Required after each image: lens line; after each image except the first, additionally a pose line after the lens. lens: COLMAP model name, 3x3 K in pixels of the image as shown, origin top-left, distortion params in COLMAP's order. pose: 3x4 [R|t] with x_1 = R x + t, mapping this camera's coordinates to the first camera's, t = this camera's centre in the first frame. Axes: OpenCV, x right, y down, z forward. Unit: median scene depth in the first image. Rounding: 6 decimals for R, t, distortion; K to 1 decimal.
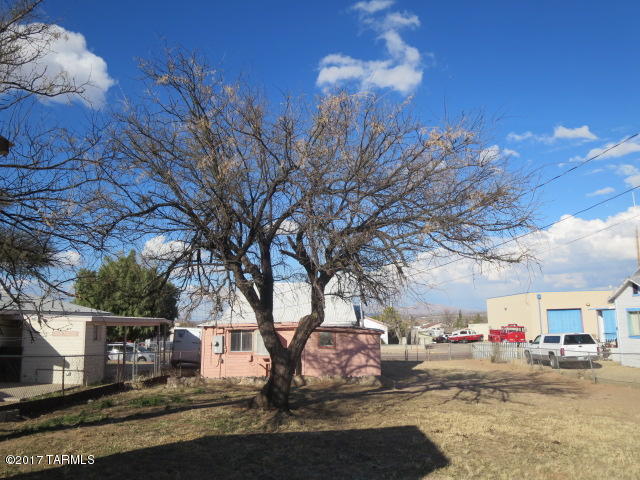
lens RADIAL K [[539.3, 0, 320.0], [0, 539.3, 240.0], [0, 0, 1]] dist [-0.015937, -0.007051]
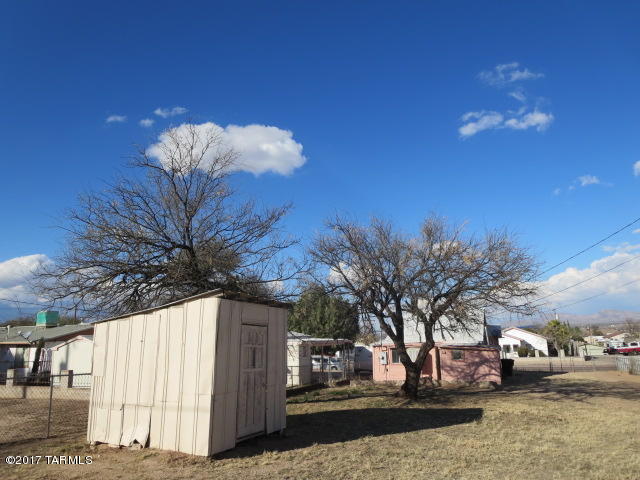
lens RADIAL K [[512.2, 0, 320.0], [0, 512.2, 240.0], [0, 0, 1]] dist [0.012483, 0.001665]
pose [[0.942977, -0.074589, -0.324393, 0.128666], [0.065584, 0.997099, -0.038622, -0.086384], [0.326333, 0.015144, 0.945134, -0.387725]]
